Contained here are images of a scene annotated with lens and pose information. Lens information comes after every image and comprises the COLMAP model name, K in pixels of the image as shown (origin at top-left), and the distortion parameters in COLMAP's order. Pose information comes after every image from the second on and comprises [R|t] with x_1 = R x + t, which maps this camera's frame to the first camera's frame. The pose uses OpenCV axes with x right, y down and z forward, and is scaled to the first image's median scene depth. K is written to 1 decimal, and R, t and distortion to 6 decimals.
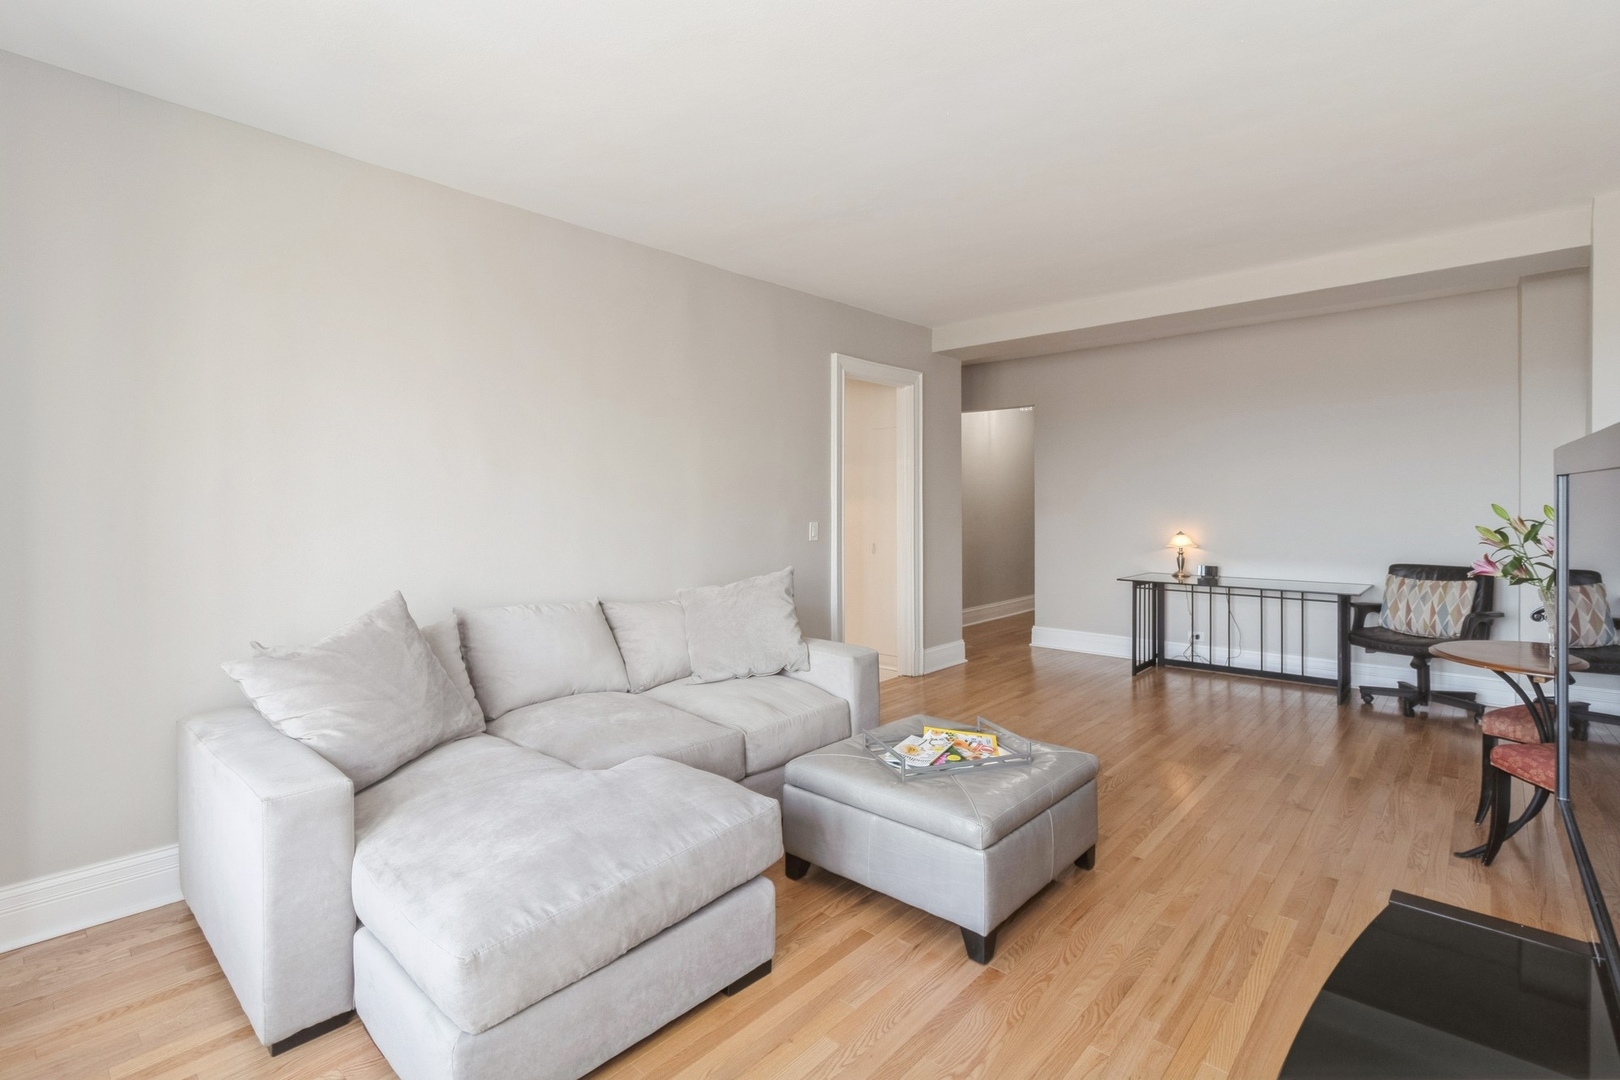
lens RADIAL K [[747.6, 0, 814.0], [0, 747.6, 510.0], [0, 0, 1]] dist [0.009682, 0.000272]
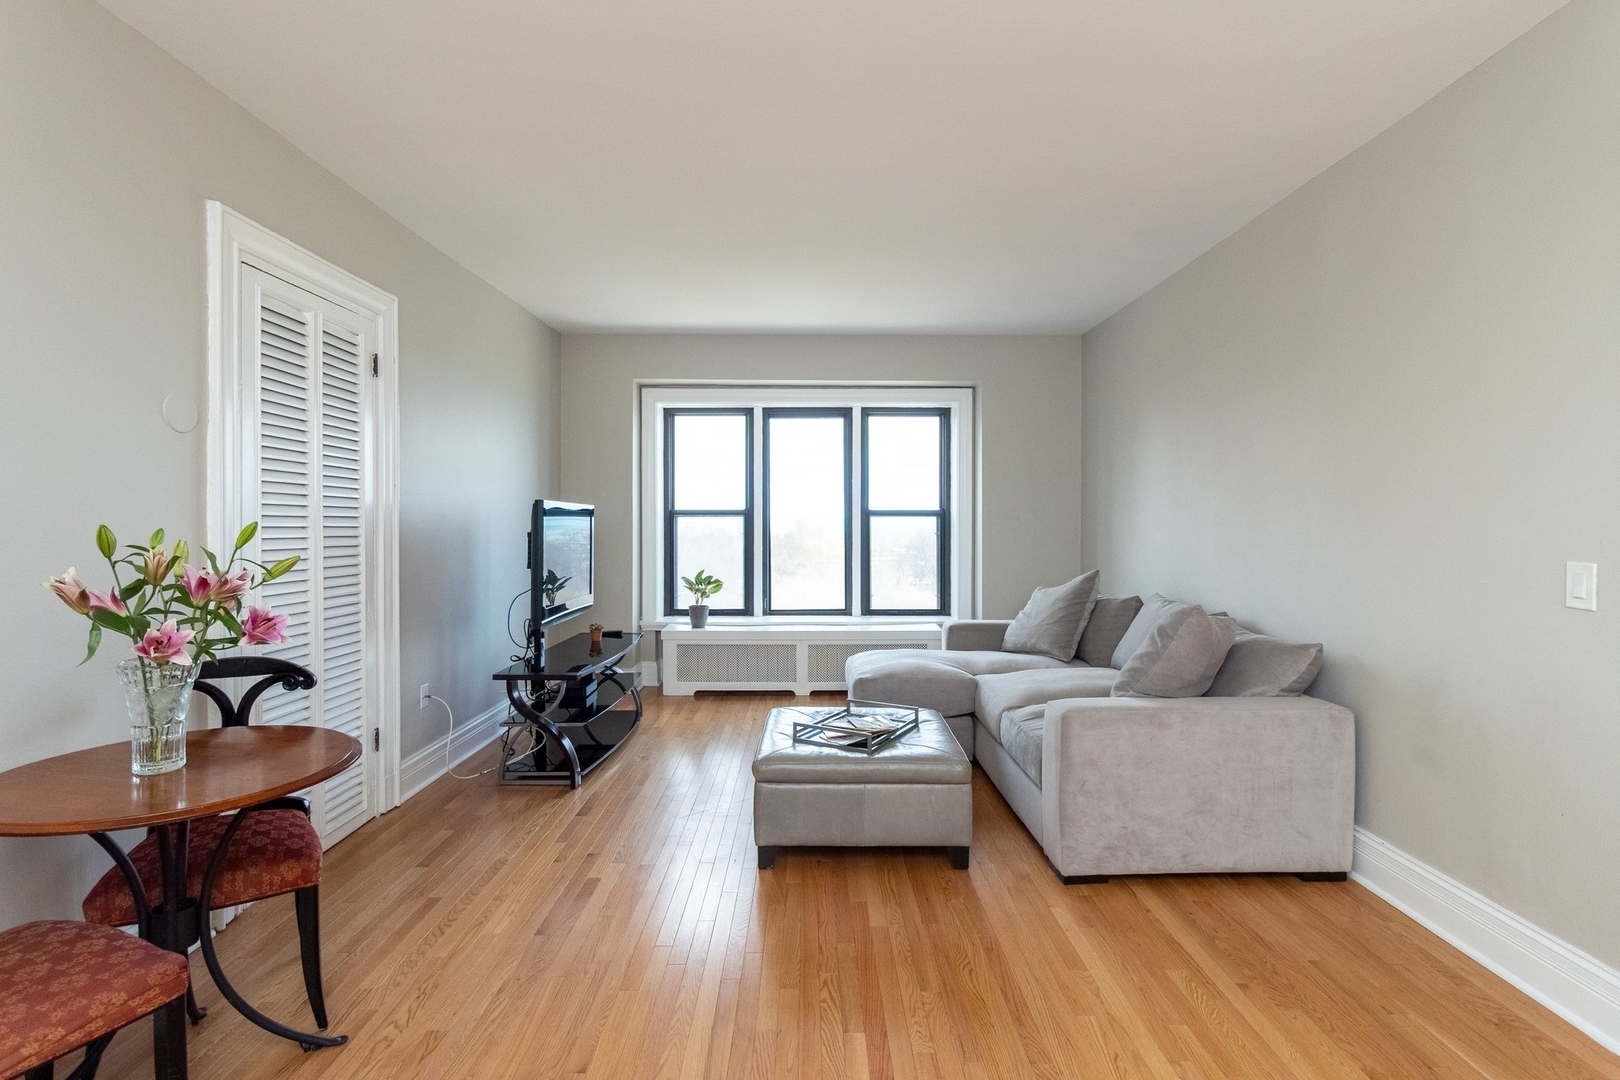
lens RADIAL K [[778.3, 0, 818.2], [0, 778.3, 516.3], [0, 0, 1]] dist [0.000358, -0.001015]
pose [[-0.735154, 0.006098, -0.677873, 0.564991], [0.000492, 0.999964, 0.008461, -0.010612], [0.677900, 0.005887, -0.735130, 1.006103]]
